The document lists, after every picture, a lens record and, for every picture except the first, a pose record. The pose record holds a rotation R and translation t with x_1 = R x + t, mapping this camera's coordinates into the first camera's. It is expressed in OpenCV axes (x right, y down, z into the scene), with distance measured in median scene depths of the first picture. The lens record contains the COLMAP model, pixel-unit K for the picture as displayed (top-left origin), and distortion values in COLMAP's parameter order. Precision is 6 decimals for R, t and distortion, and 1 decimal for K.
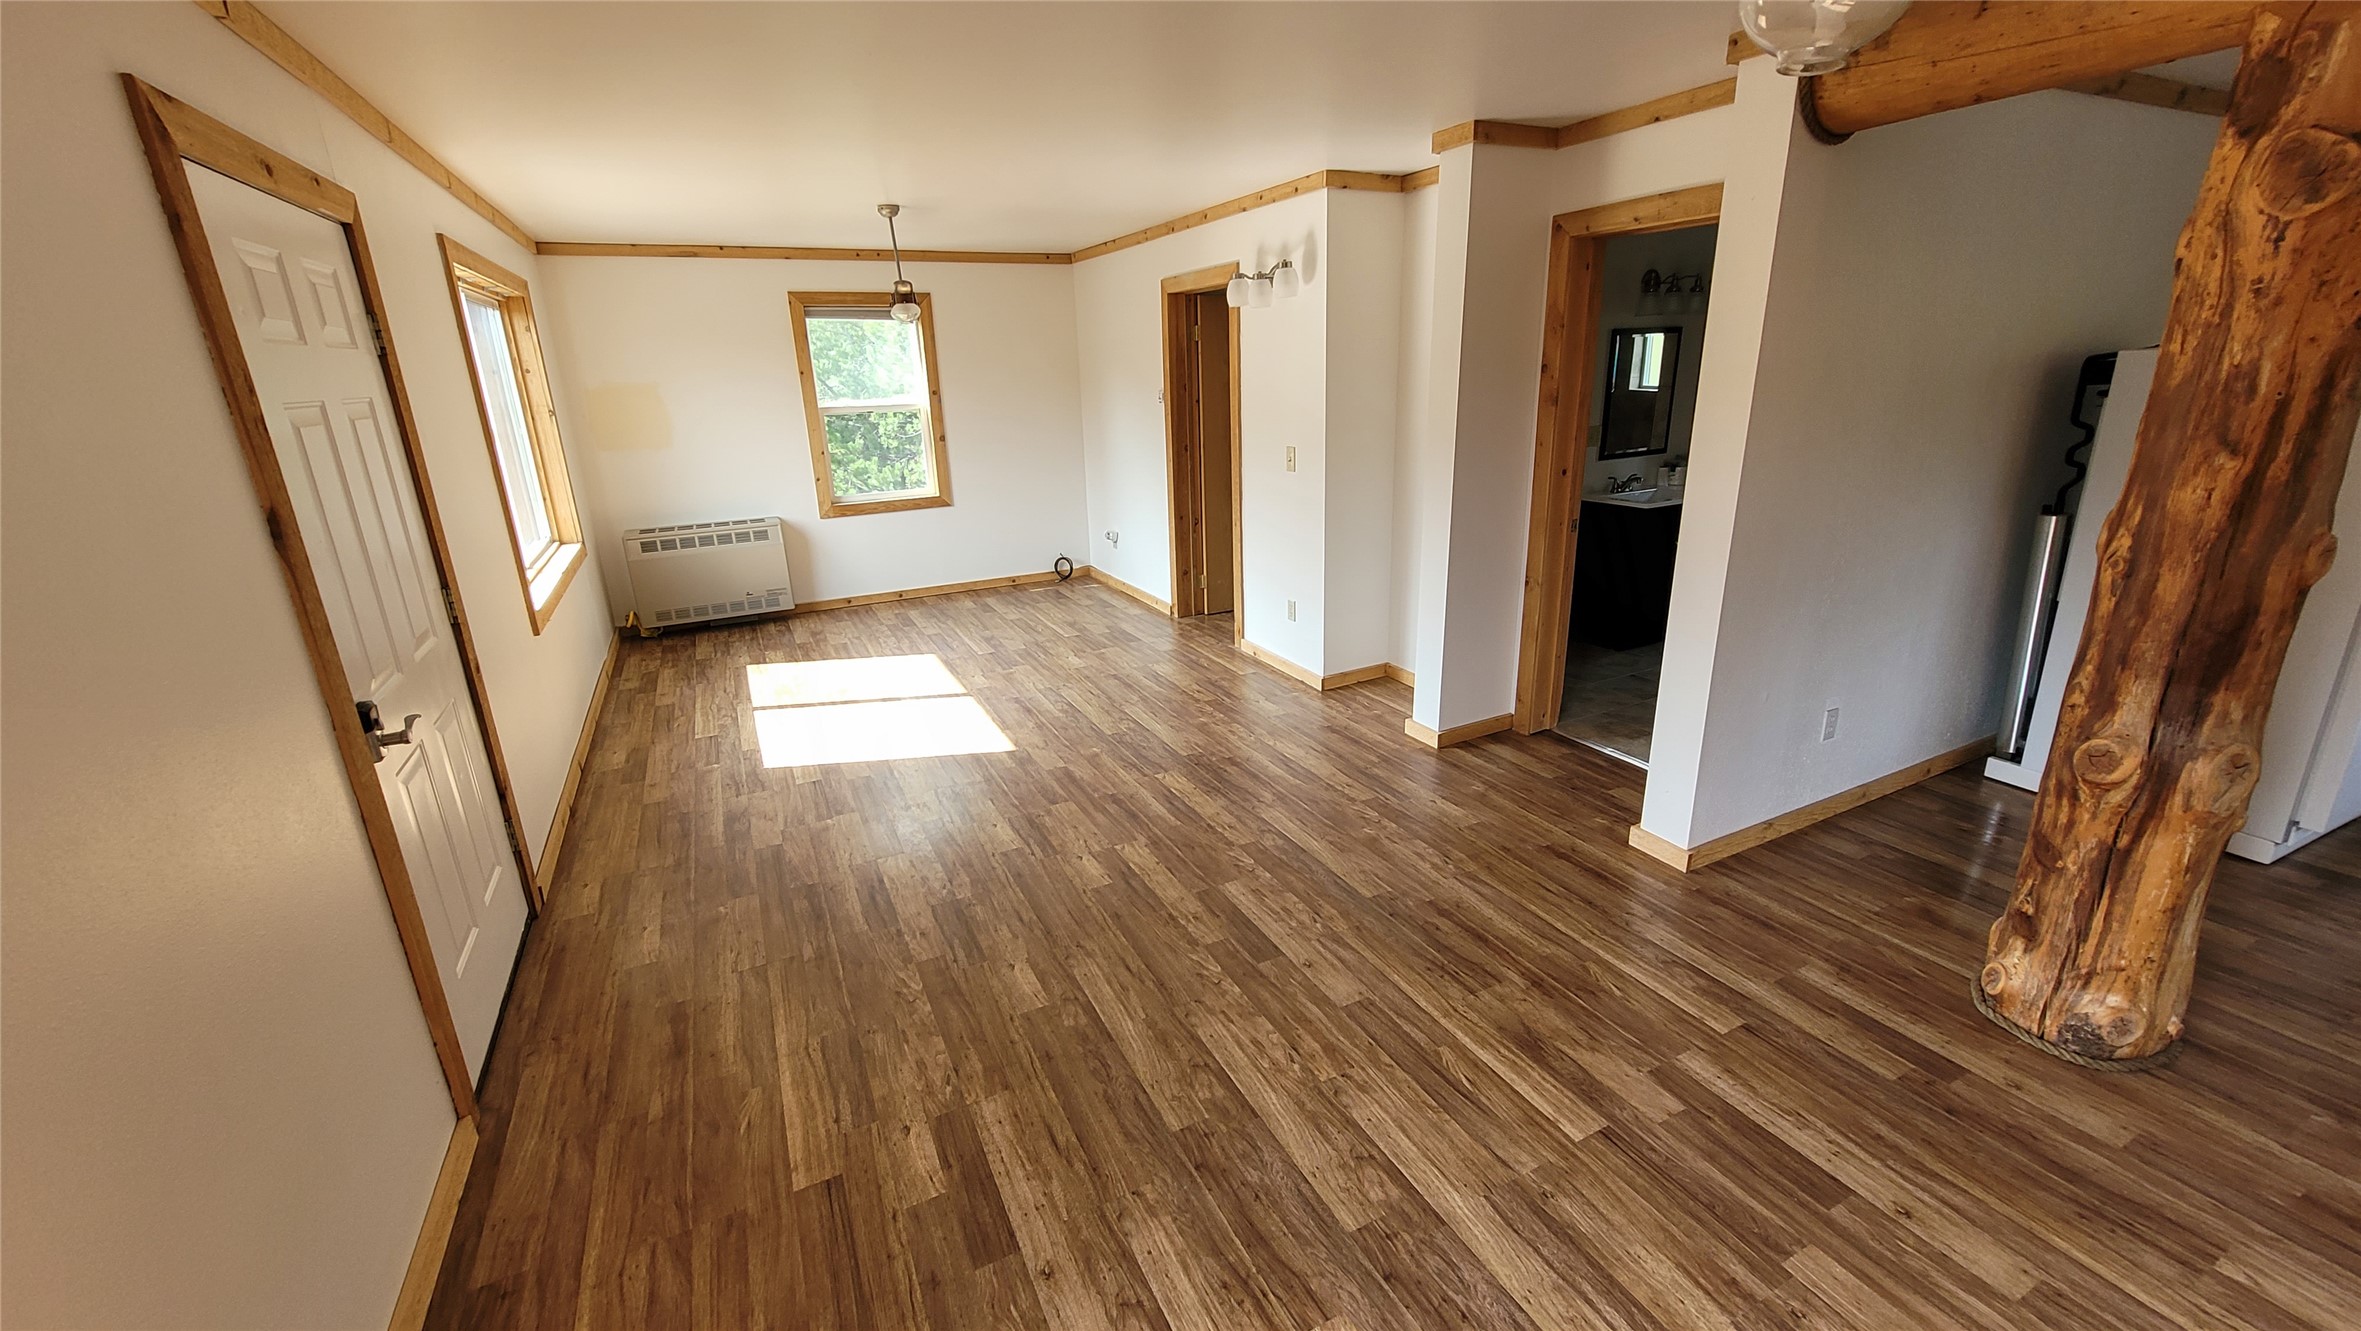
lens RADIAL K [[920.4, 0, 1174.6], [0, 920.4, 648.6], [0, 0, 1]] dist [0.001885, 0.000087]
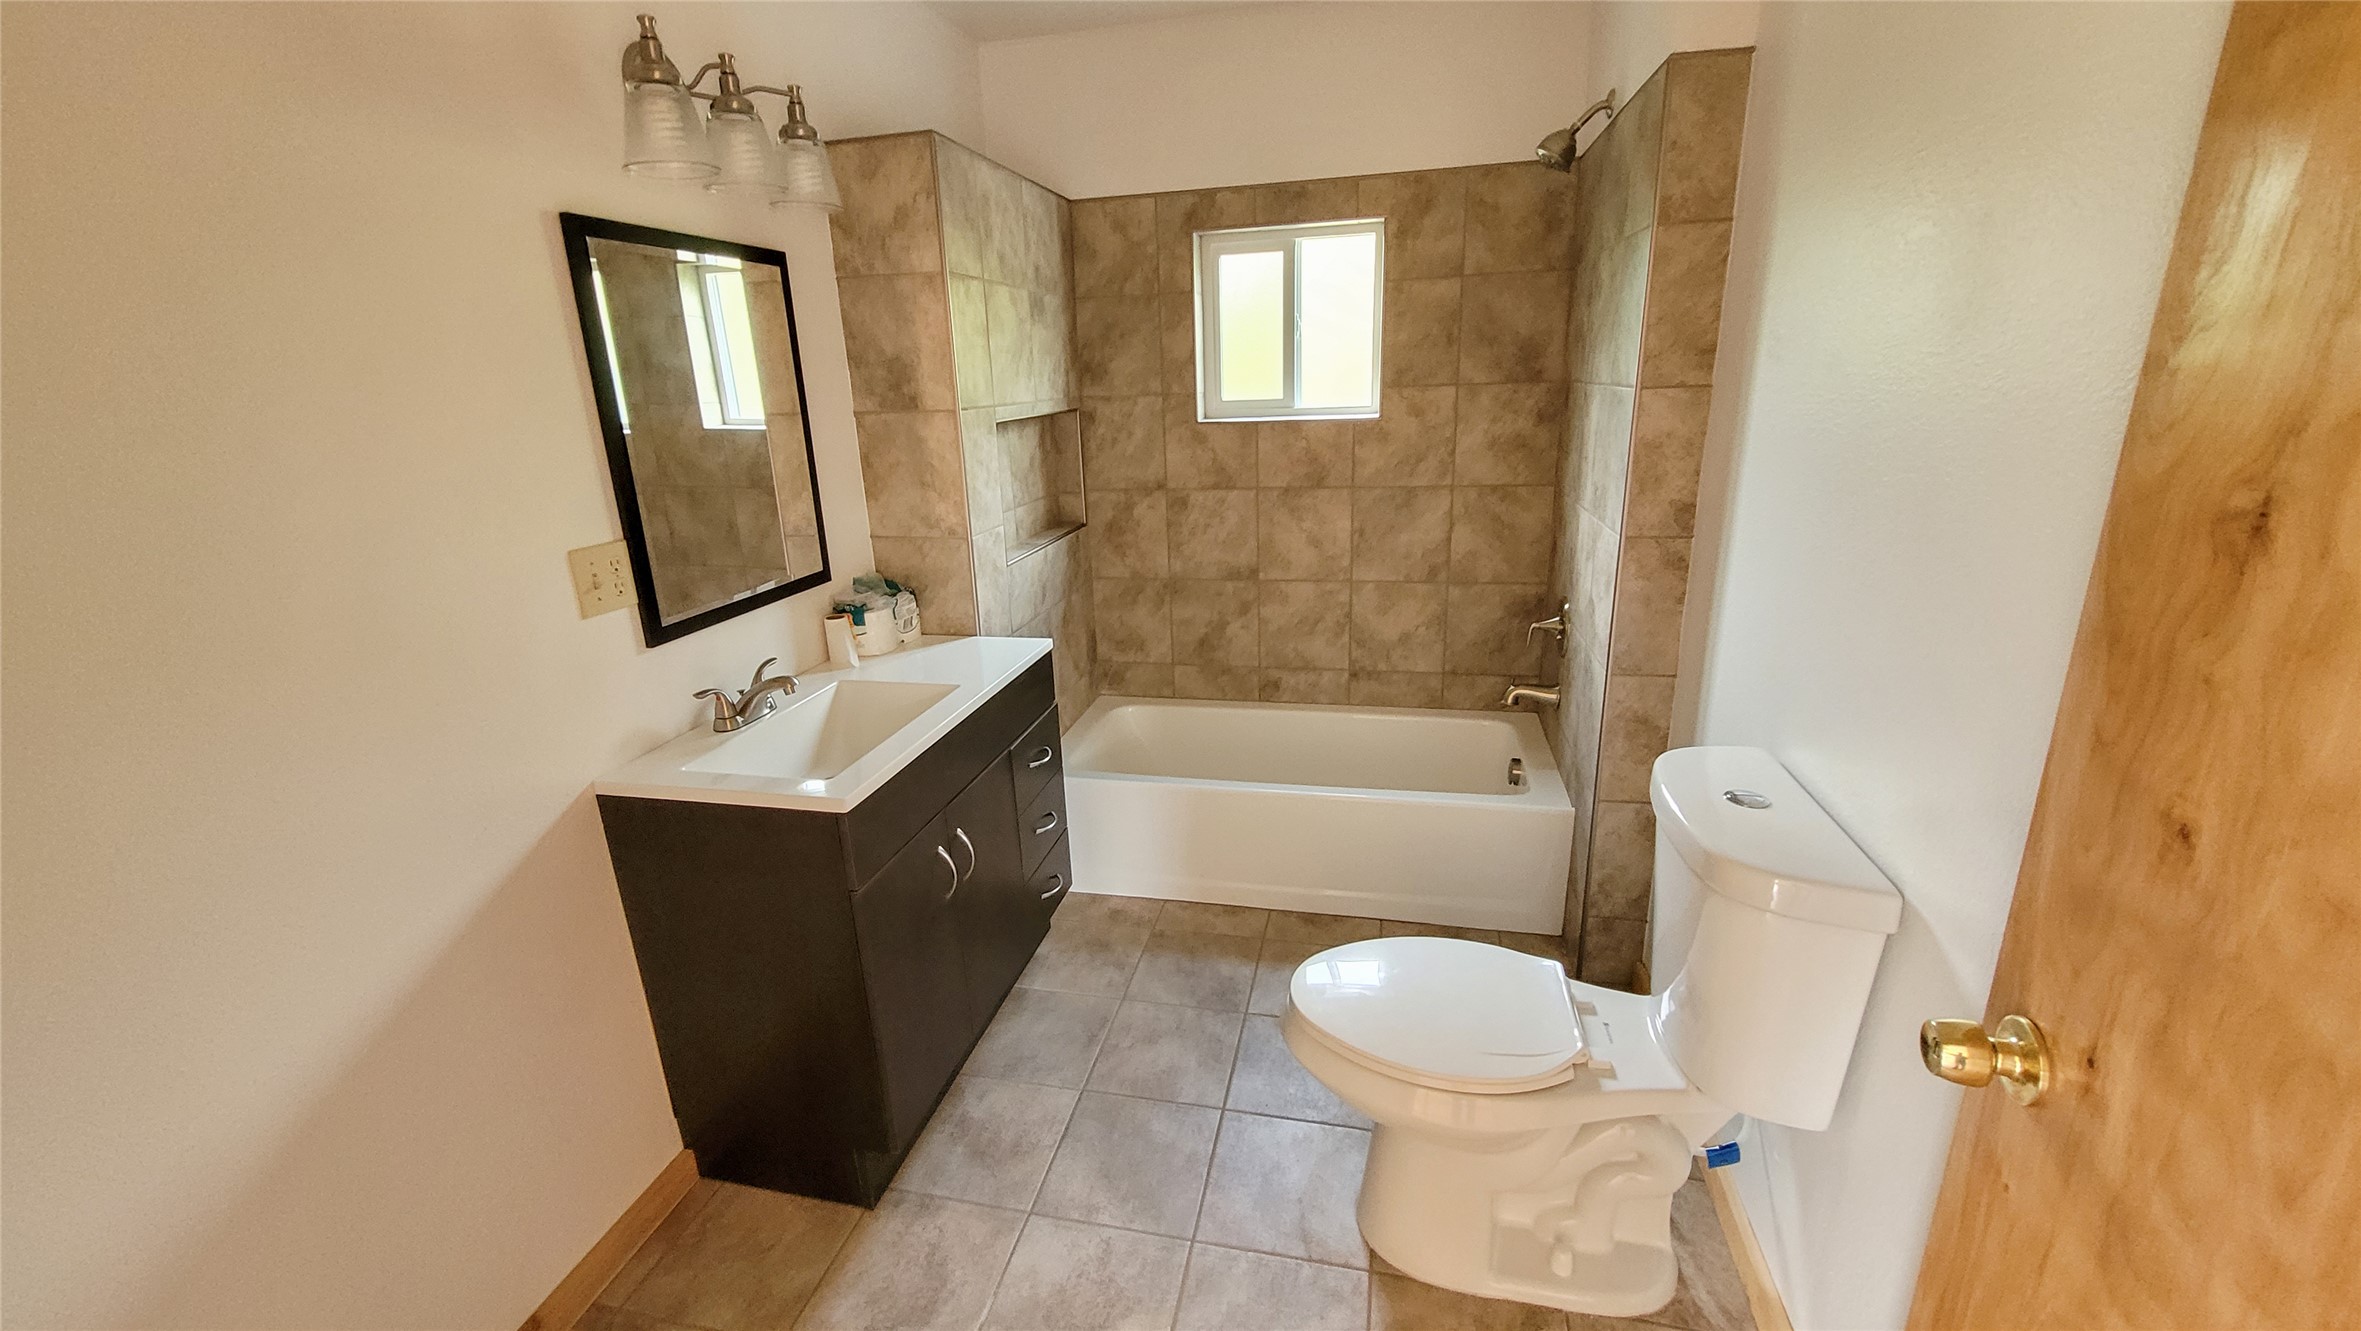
lens RADIAL K [[920.4, 0, 1174.6], [0, 920.4, 648.6], [0, 0, 1]] dist [0.001885, 0.000087]
pose [[0.635925, -0.205820, 0.743800, 0.343760], [0.242355, 0.968285, 0.060733, -0.180072], [-0.732710, 0.141642, 0.665638, 0.664201]]
